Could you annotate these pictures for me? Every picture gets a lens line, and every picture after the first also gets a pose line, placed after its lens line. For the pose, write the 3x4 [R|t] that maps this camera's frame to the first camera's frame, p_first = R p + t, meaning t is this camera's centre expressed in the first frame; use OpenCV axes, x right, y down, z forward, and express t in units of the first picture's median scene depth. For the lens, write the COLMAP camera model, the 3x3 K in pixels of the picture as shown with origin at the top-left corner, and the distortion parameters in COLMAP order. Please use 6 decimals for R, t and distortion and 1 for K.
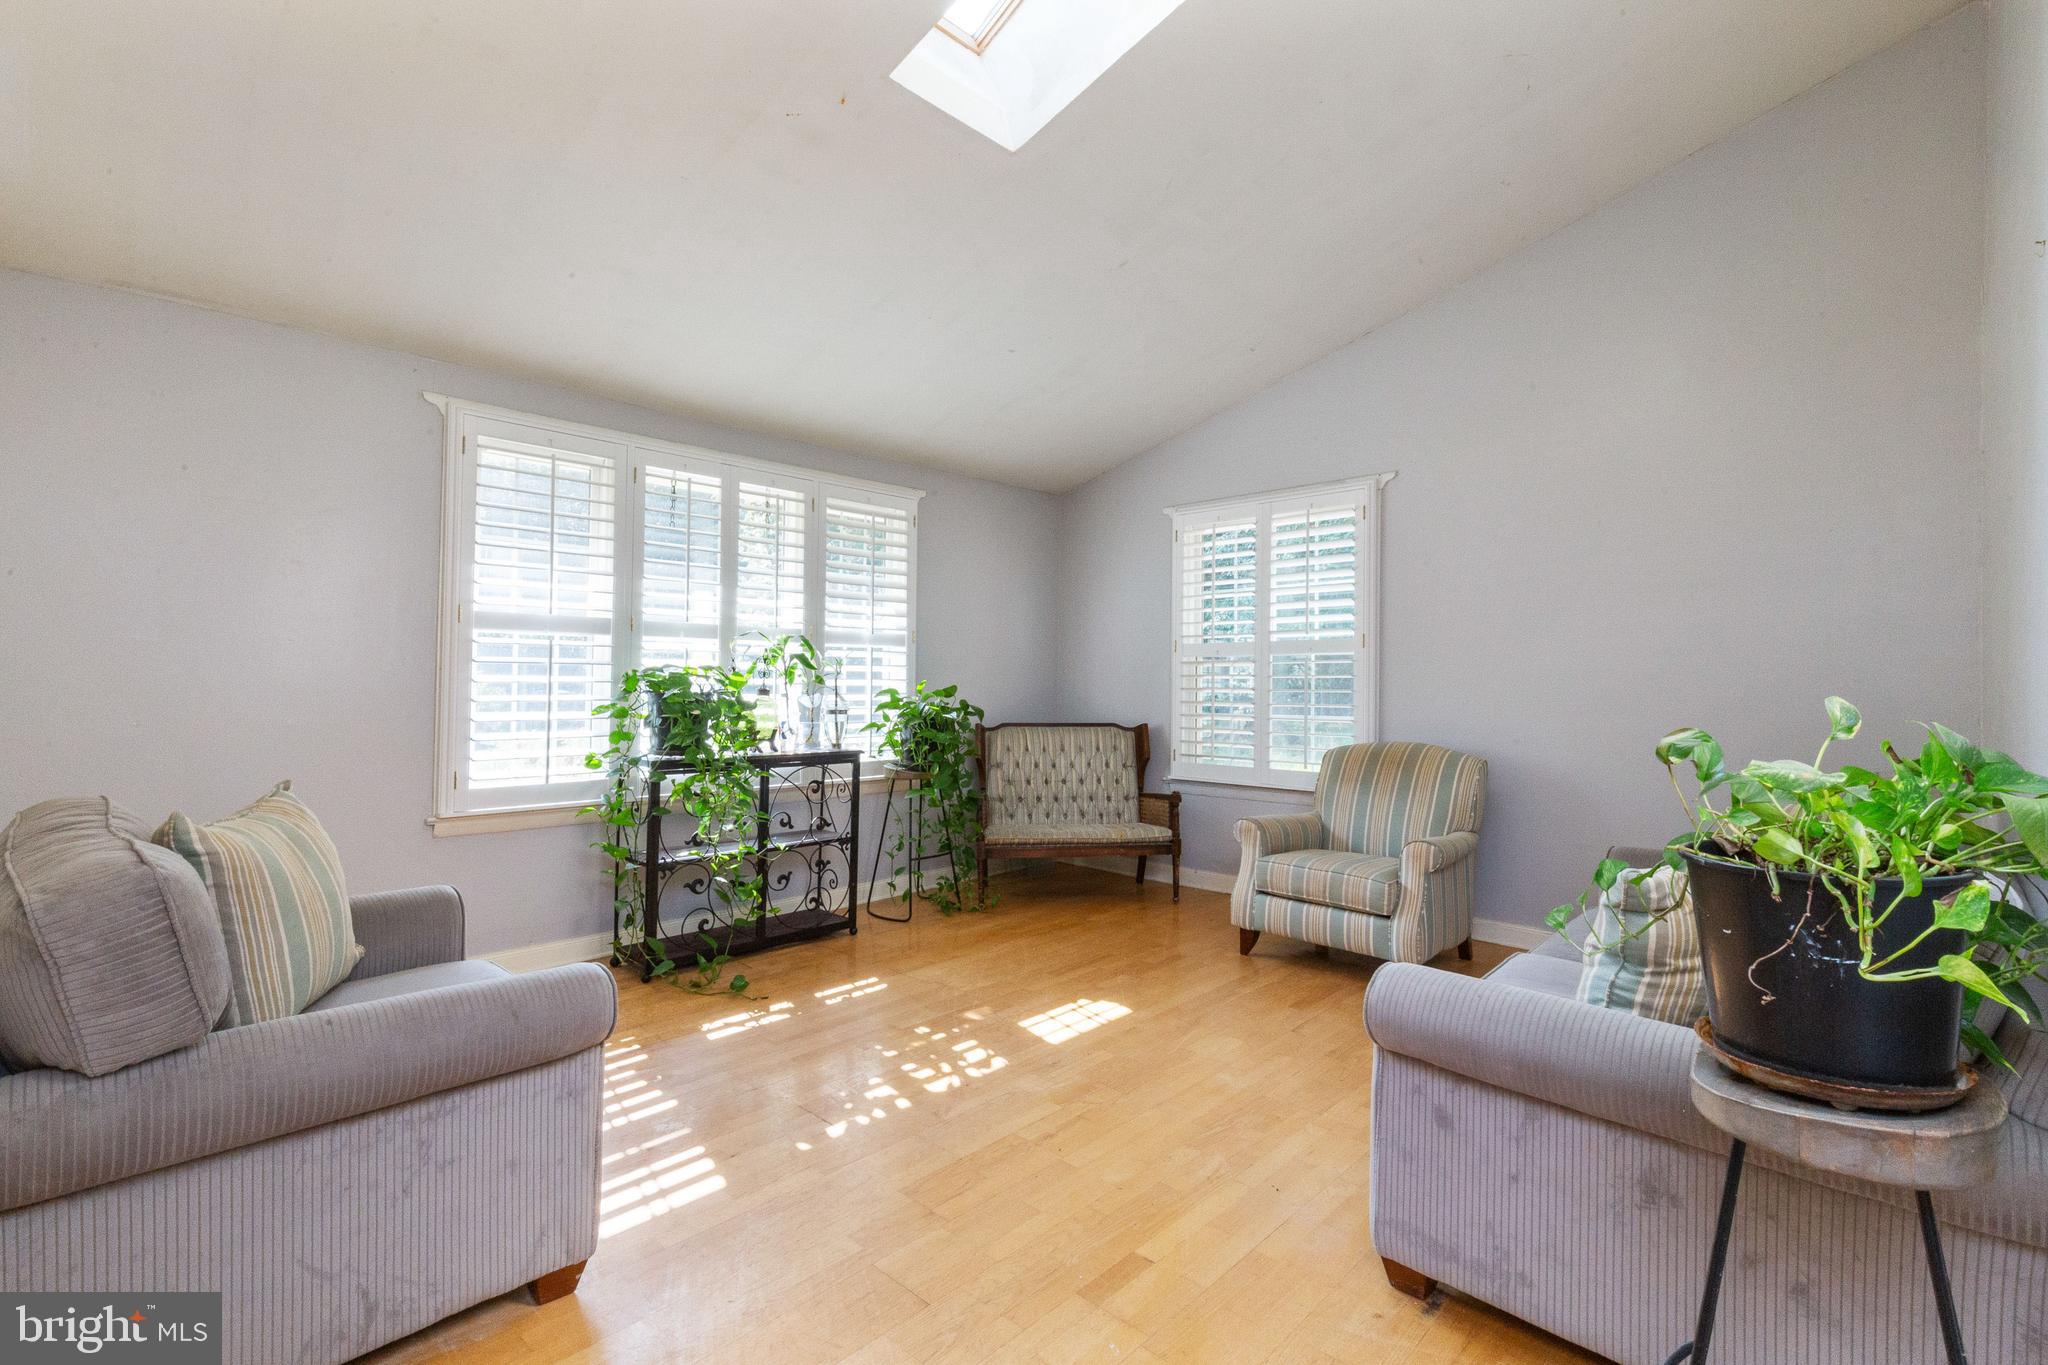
lens RADIAL K [[925.5, 0, 1024.0], [0, 925.5, 682.5], [0, 0, 1]] dist [0.001608, 0.000187]
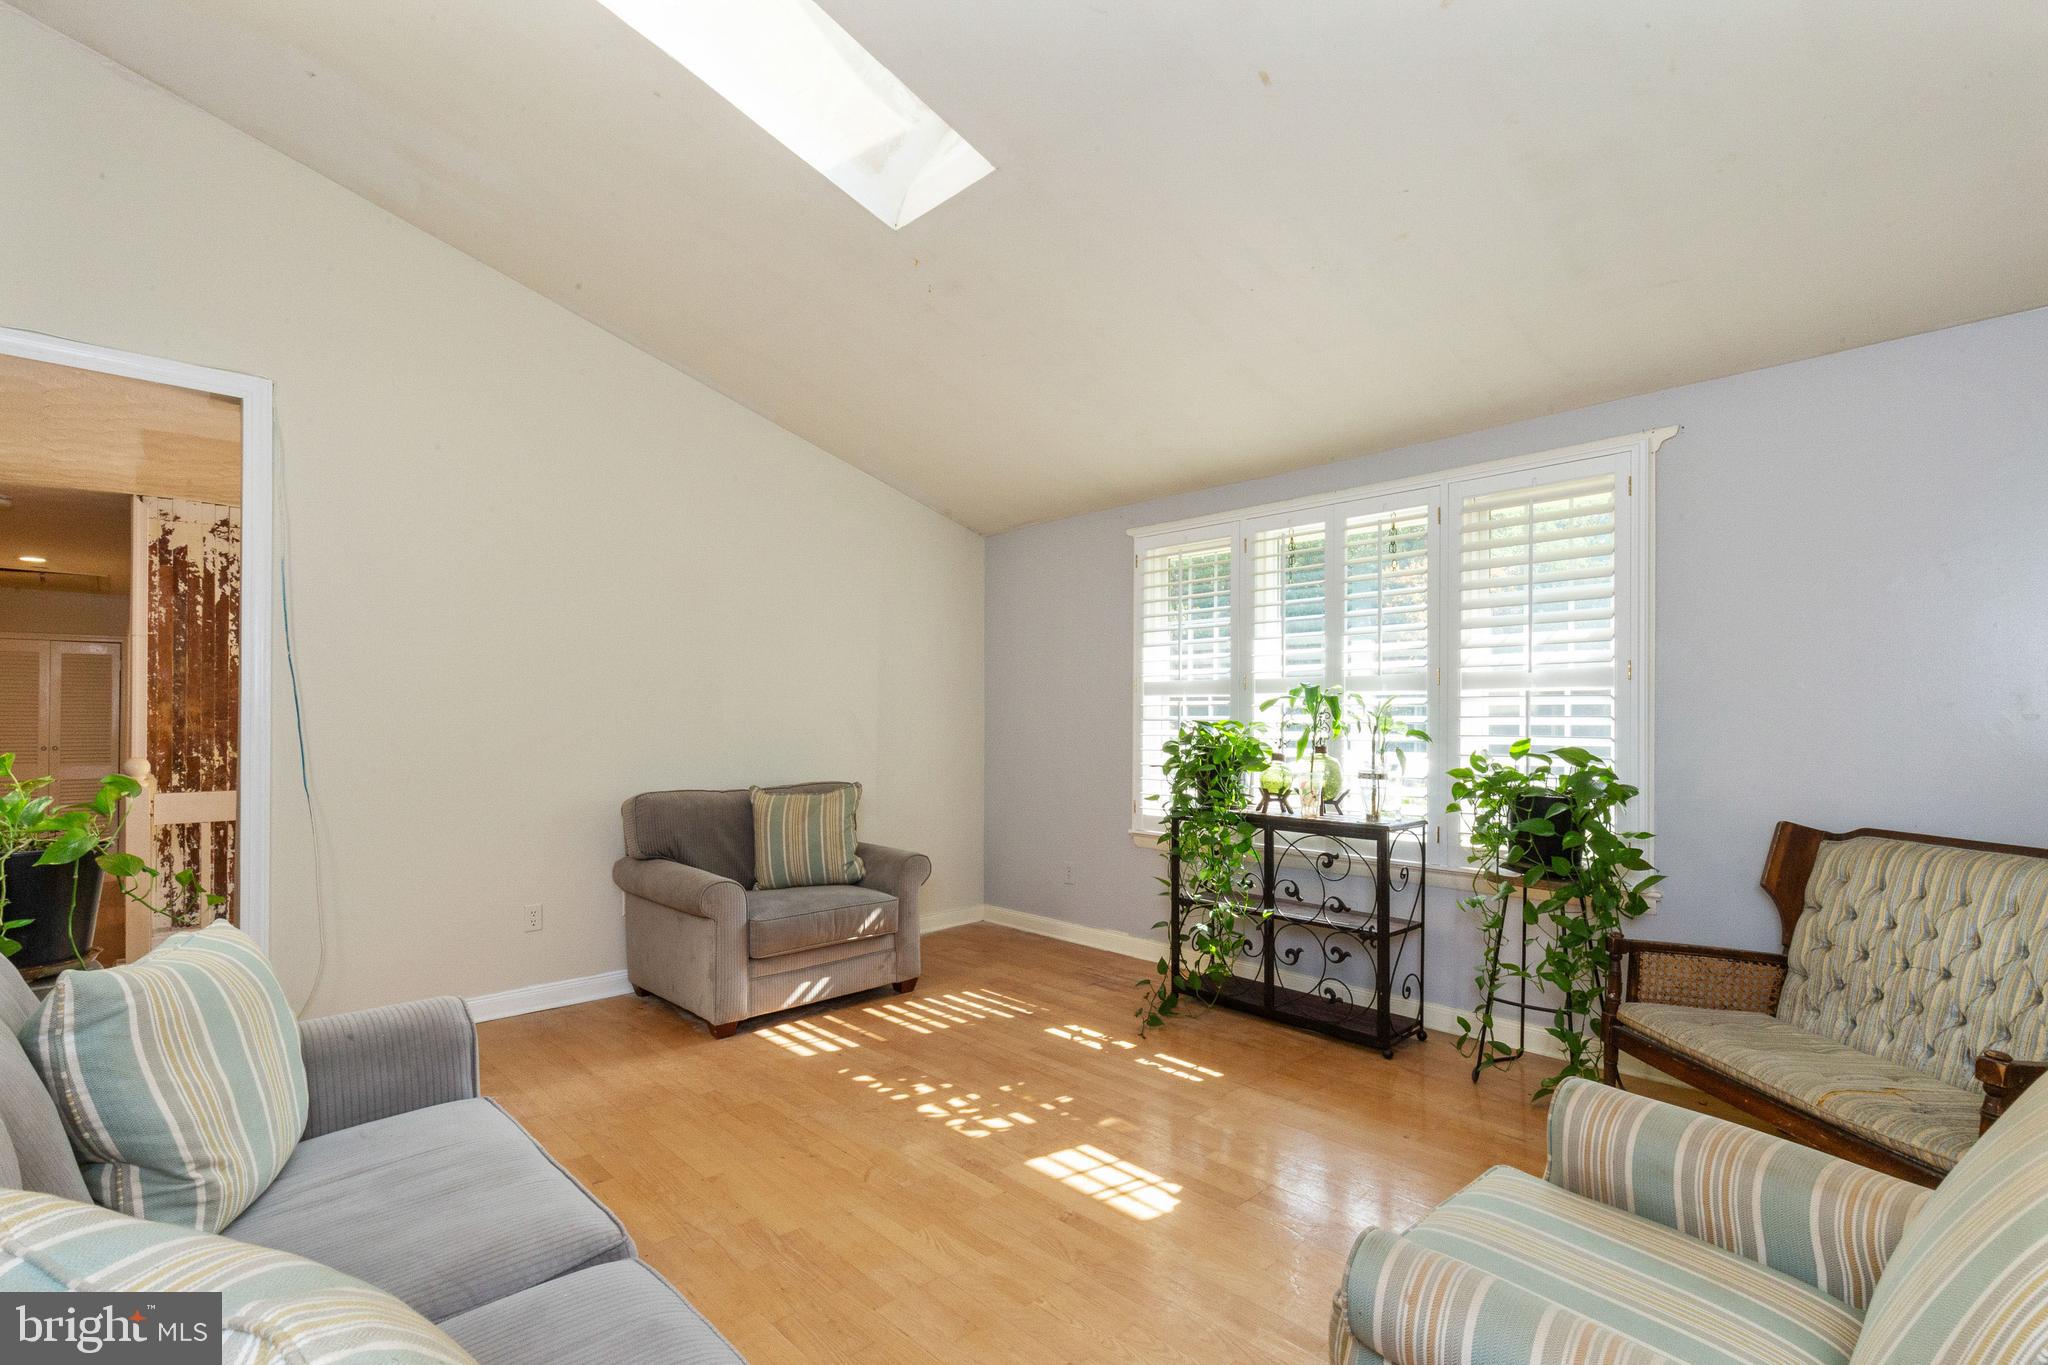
lens RADIAL K [[930.9, 0, 1028.6], [0, 930.9, 730.6], [0, 0, 1]] dist [0.002348, 0.000237]
pose [[-0.035458, 0.003153, -0.999366, 0.797862], [-0.008147, 0.999961, 0.003444, -0.010315], [0.999338, 0.008264, -0.035431, 0.924141]]
